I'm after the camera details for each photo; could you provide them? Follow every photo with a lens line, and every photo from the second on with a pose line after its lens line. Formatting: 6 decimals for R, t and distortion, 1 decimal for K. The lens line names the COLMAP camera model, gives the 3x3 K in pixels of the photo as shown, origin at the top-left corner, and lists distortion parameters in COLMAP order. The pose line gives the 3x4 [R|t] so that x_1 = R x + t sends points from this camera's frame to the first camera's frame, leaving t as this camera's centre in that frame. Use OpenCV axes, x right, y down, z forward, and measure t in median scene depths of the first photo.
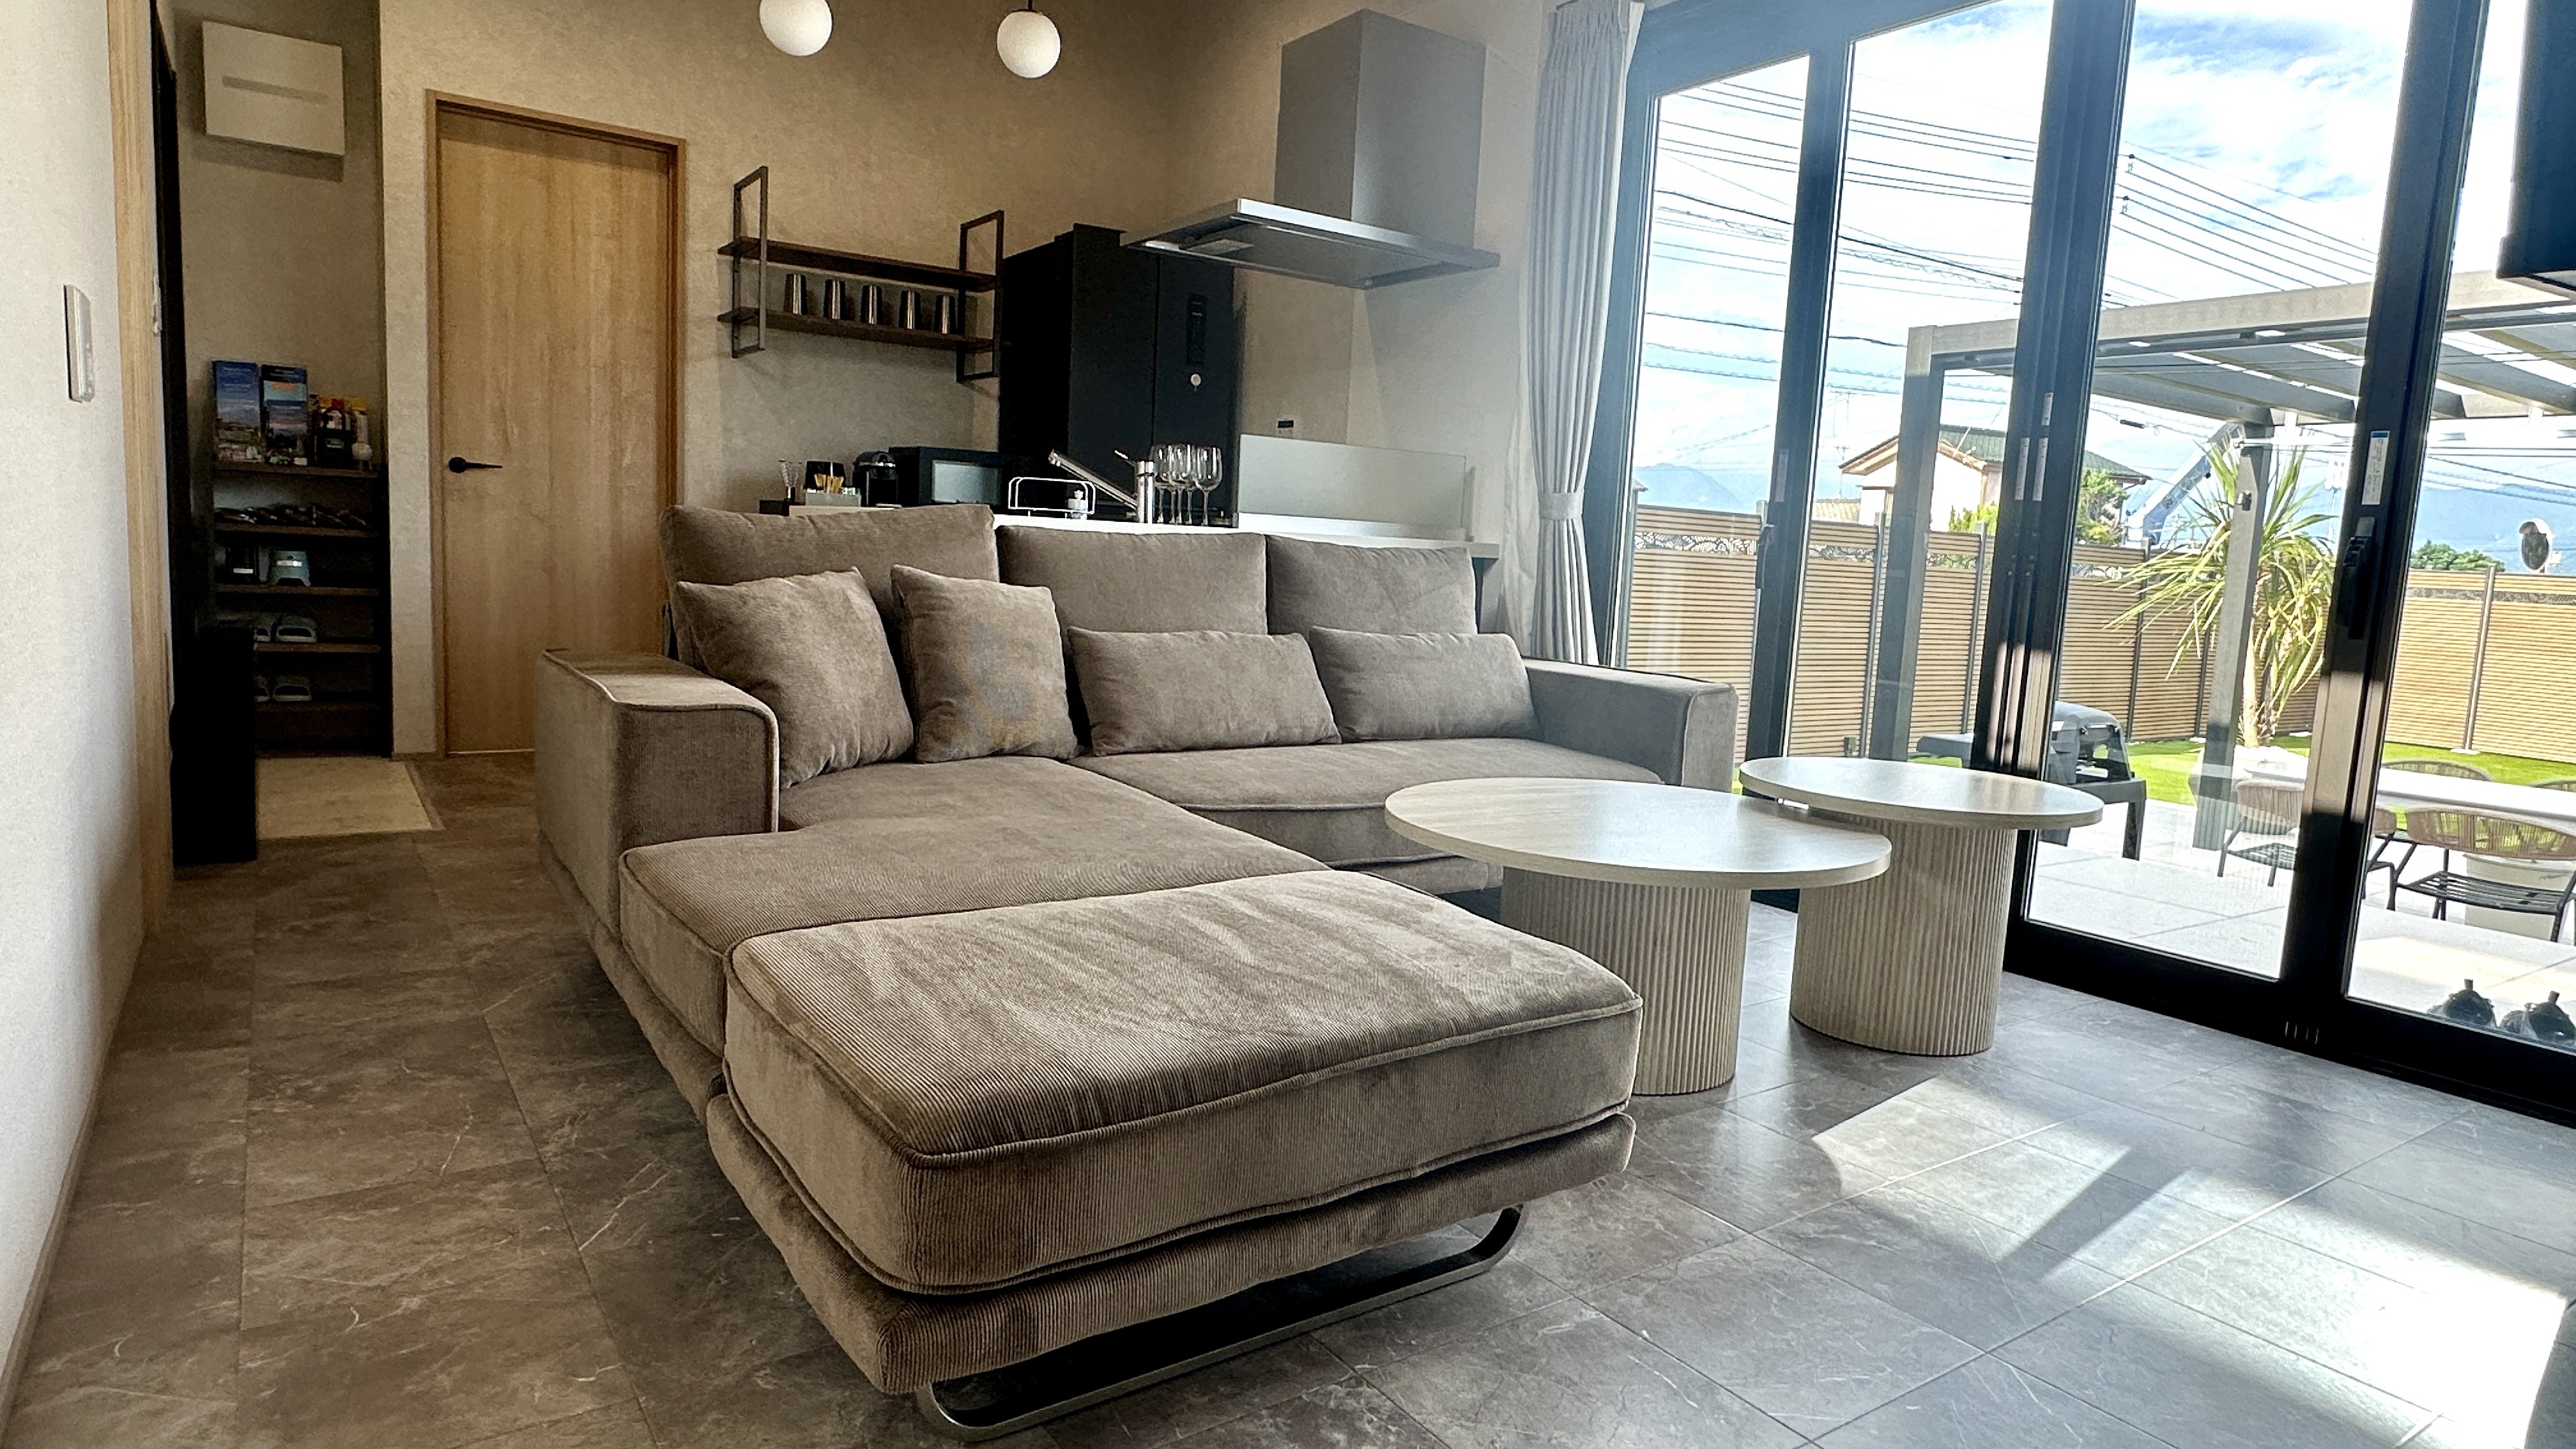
lens RADIAL K [[1472.3, 0, 1276.8], [0, 1472.3, 719.4], [0, 0, 1]] dist [-0.005325, 0.000964]
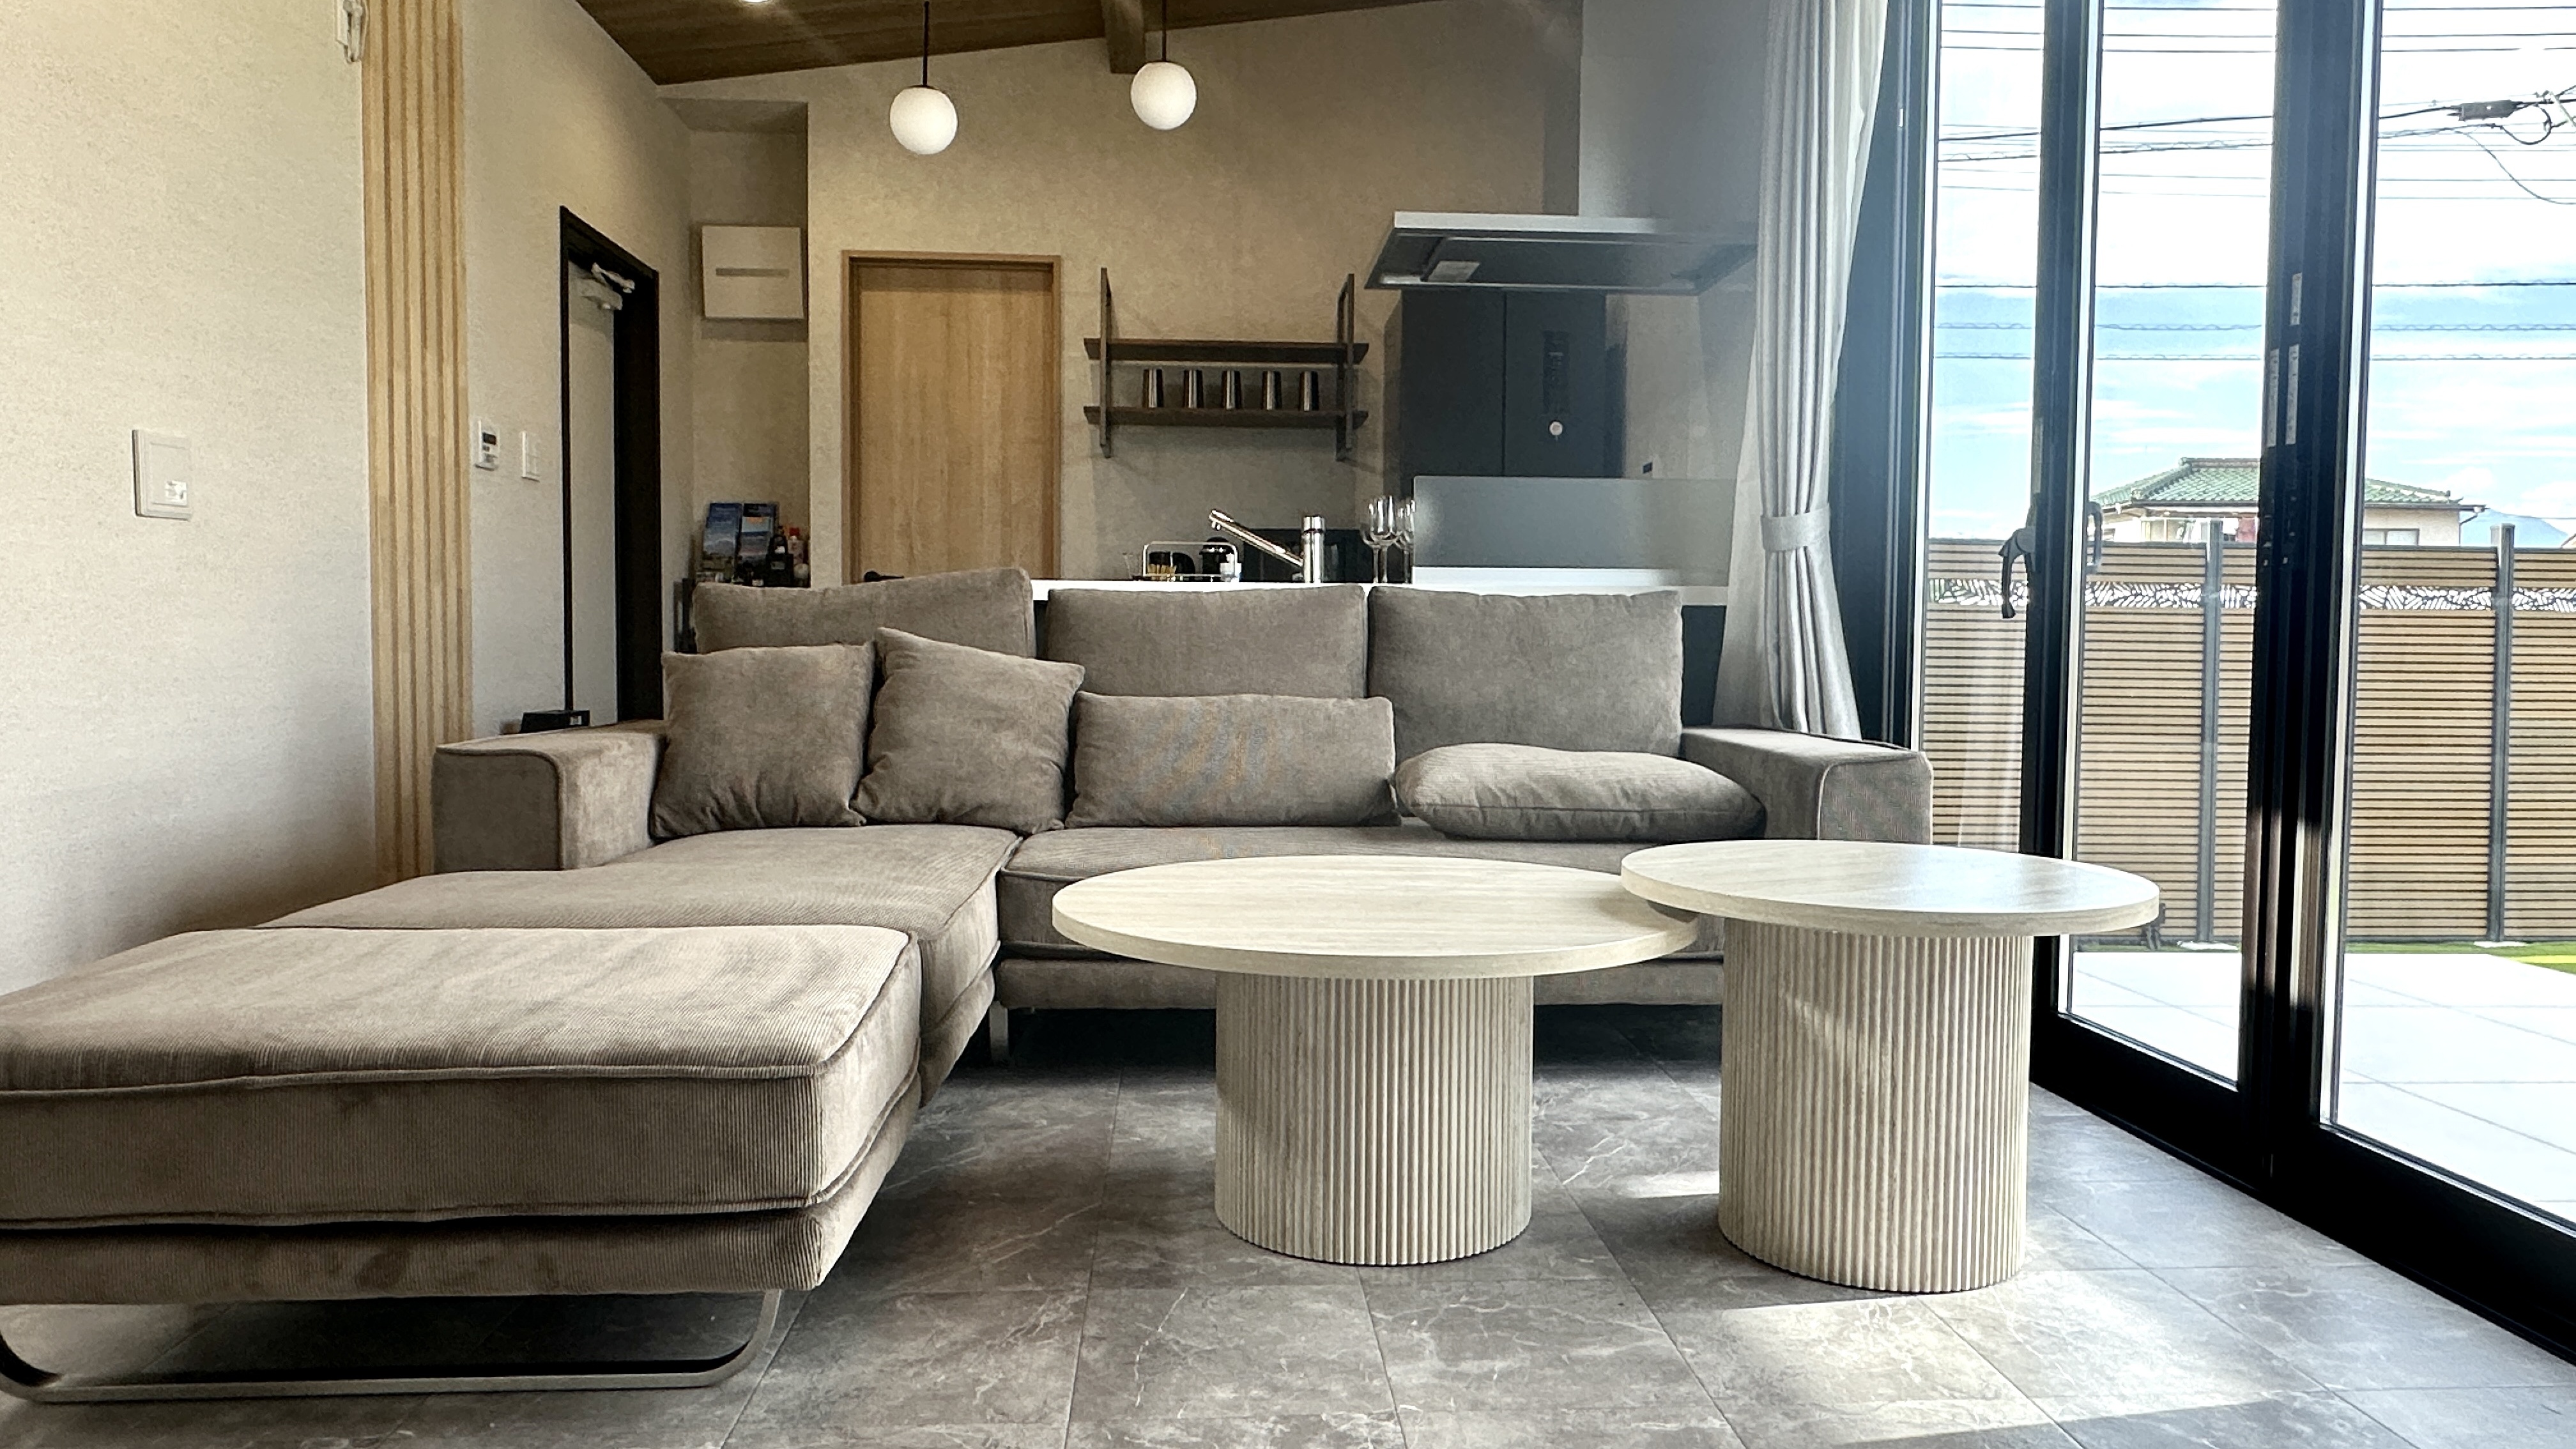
lens RADIAL K [[1628.1, 0, 1272.3], [0, 1628.1, 723.7], [0, 0, 1]] dist [-0.011051, 0.007740]
pose [[0.853459, -0.018818, -0.520820, 0.331045], [-0.025198, 0.996689, -0.077304, 0.022683], [0.520551, 0.079099, 0.850159, 0.126706]]
